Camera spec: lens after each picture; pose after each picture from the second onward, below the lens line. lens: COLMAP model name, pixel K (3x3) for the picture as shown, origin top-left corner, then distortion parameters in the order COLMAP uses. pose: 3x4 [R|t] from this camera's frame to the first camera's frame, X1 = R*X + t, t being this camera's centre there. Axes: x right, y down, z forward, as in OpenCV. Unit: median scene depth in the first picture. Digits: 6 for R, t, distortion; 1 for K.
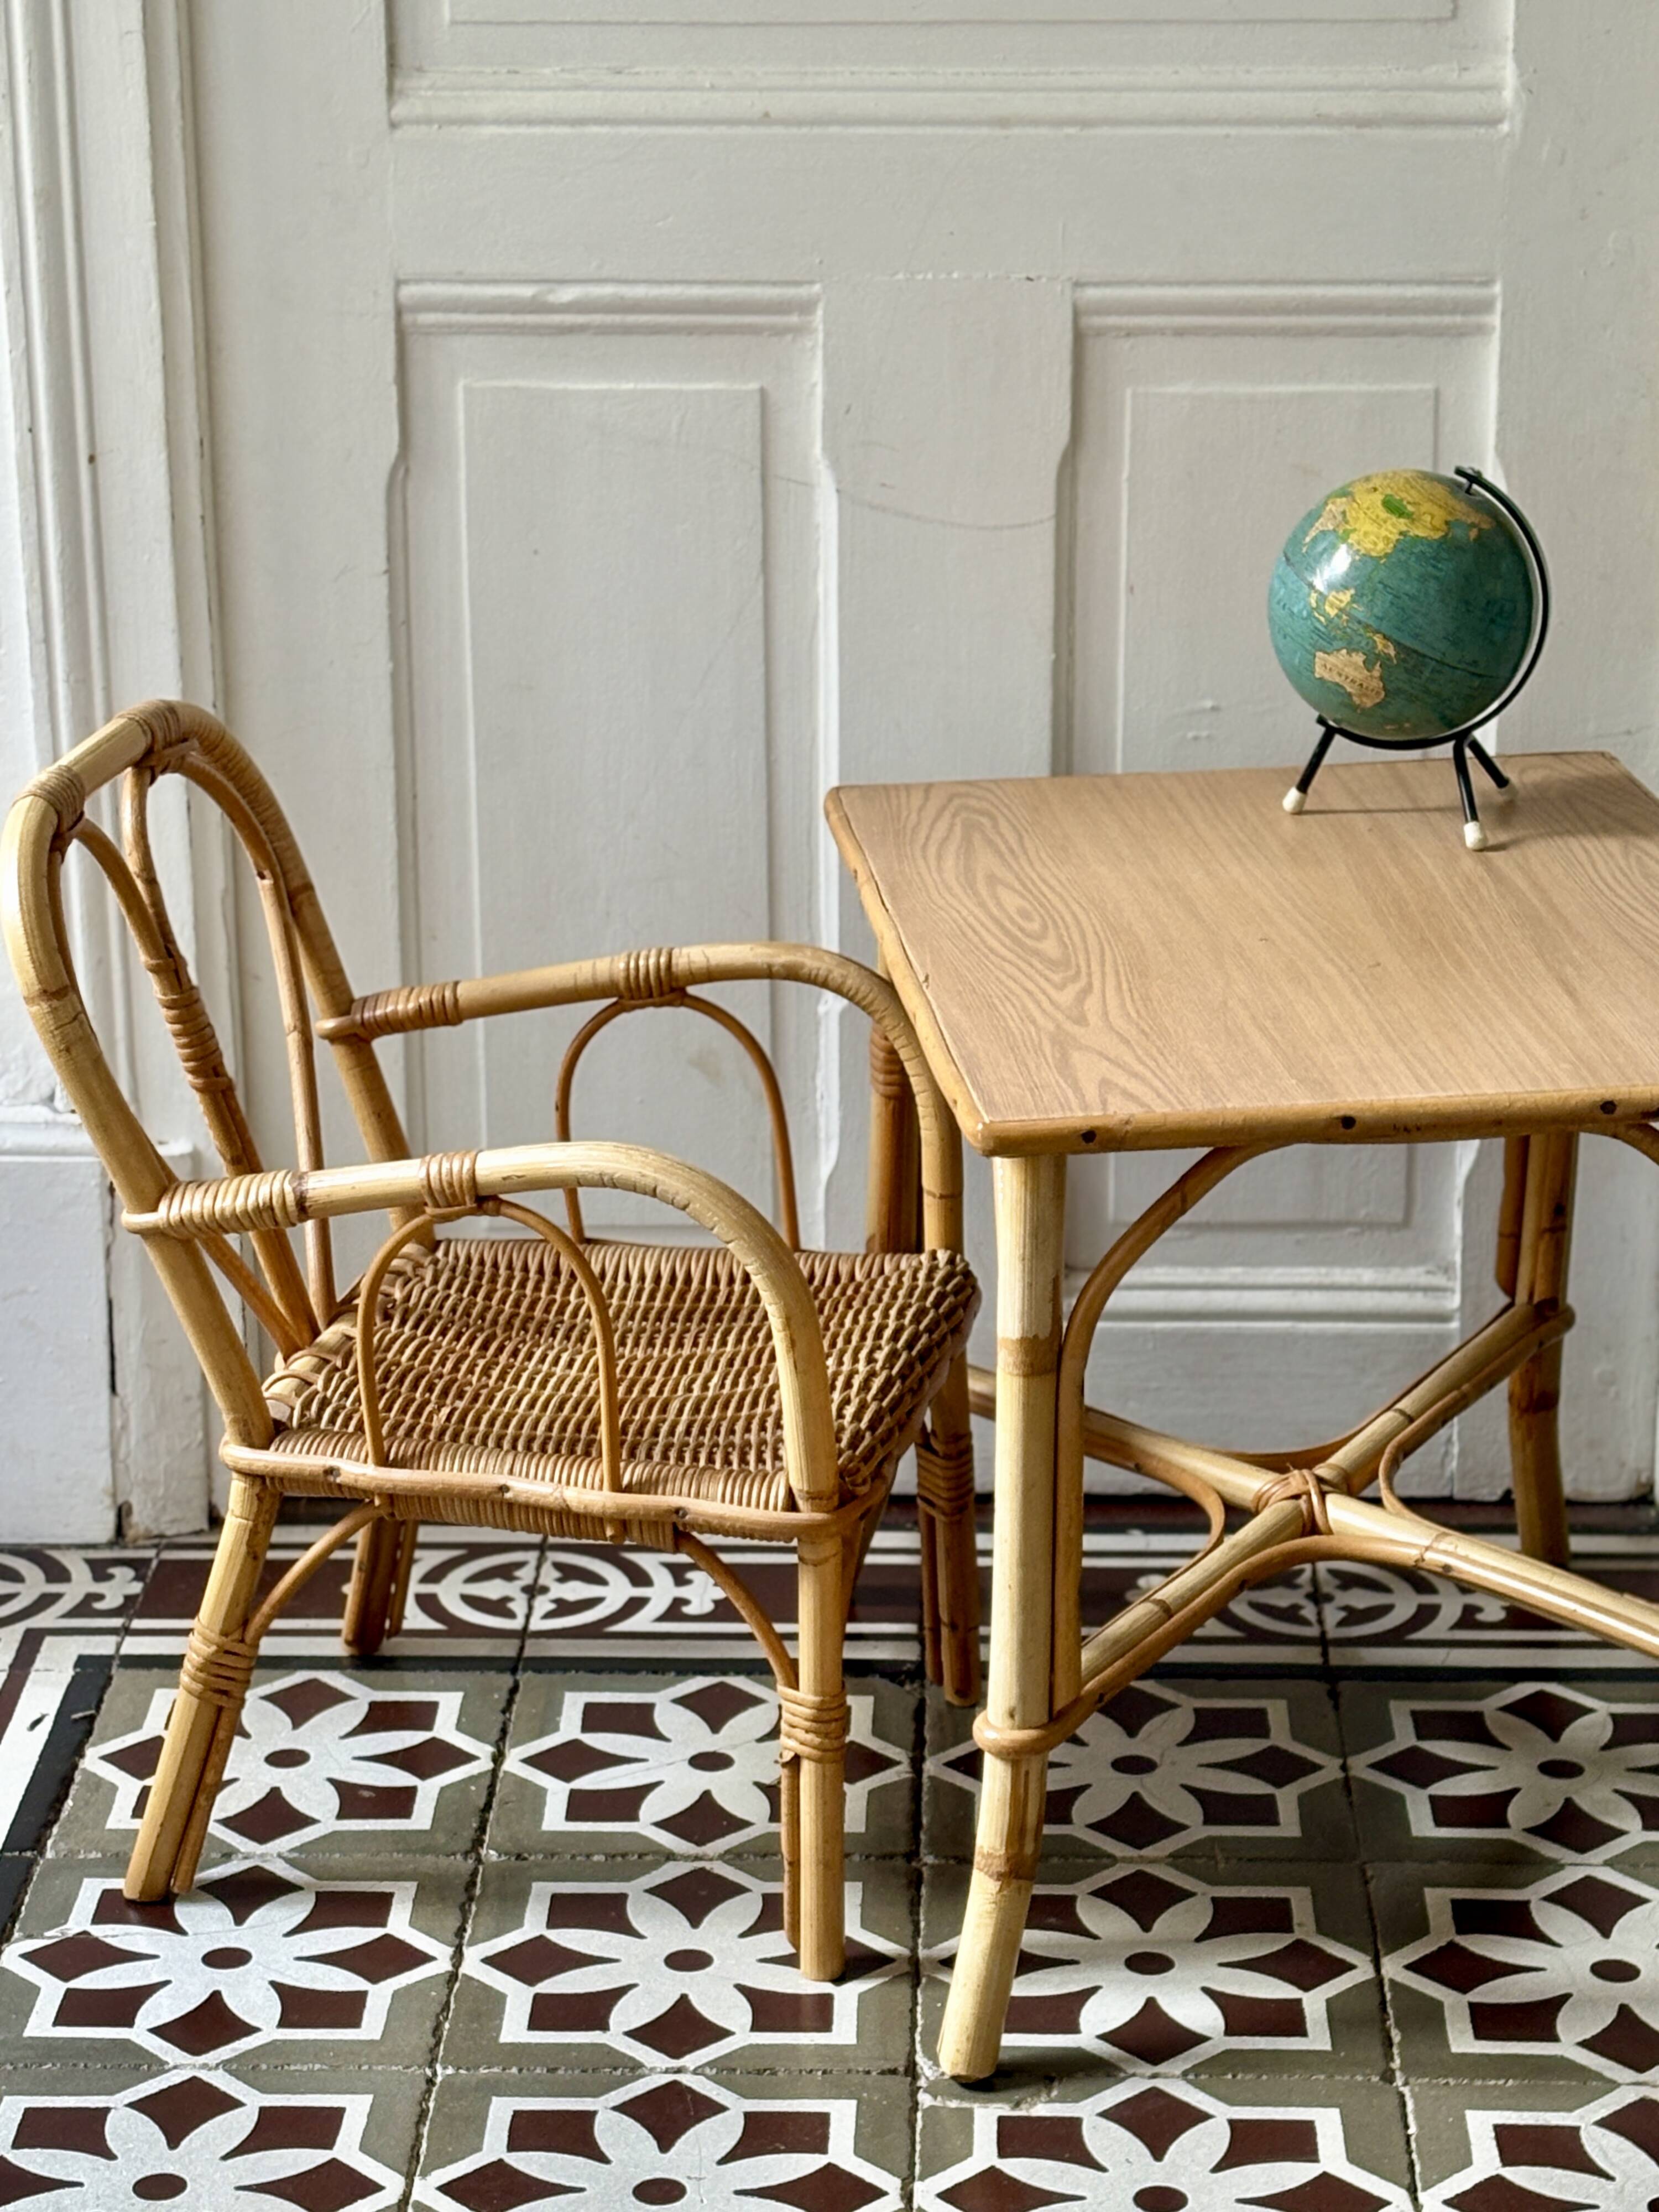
lens RADIAL K [[5094.8, 0, 830.7], [0, 5094.8, 1161.1], [0, 0, 1]] dist [0.175119, 0.000000]
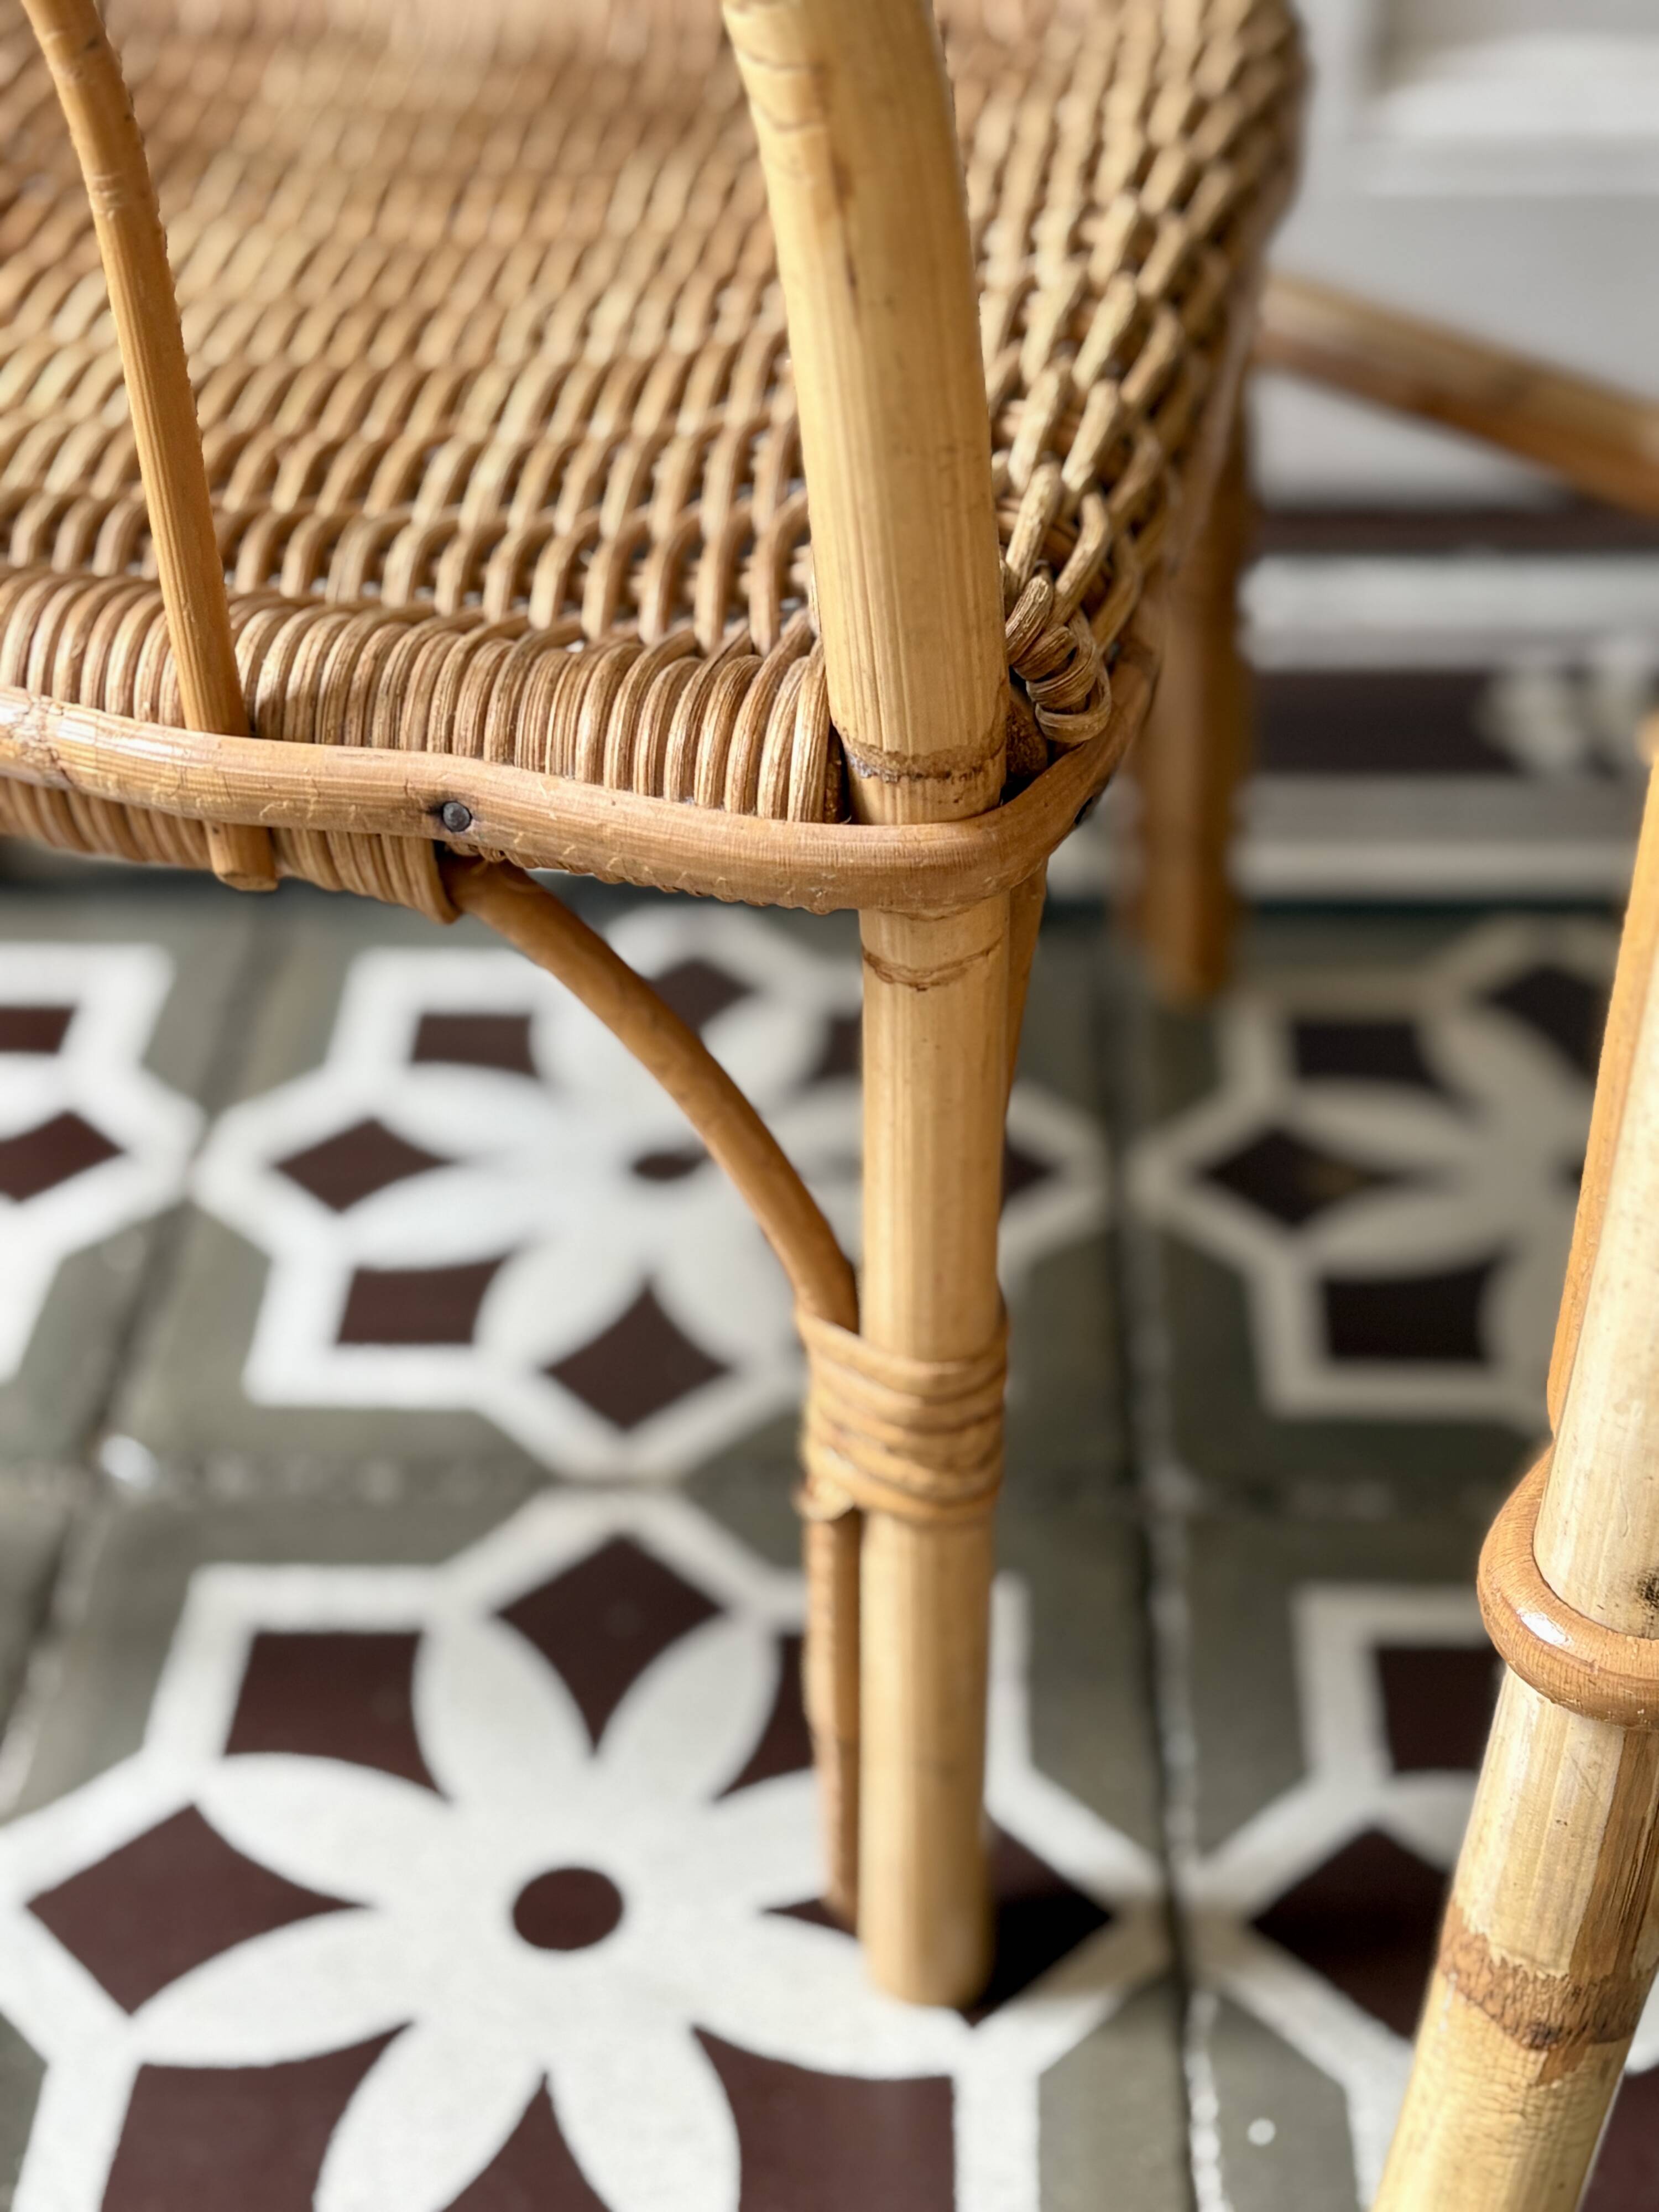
lens RADIAL K [[3162.9, 0, 832.9], [0, 3162.9, 1125.3], [0, 0, 1]] dist [0.069774, 0.000000]
pose [[0.999970, -0.001460, -0.007610, -0.006216], [0.003709, 0.952457, 0.304652, 0.029358], [0.006804, -0.304671, 0.952433, 0.760168]]
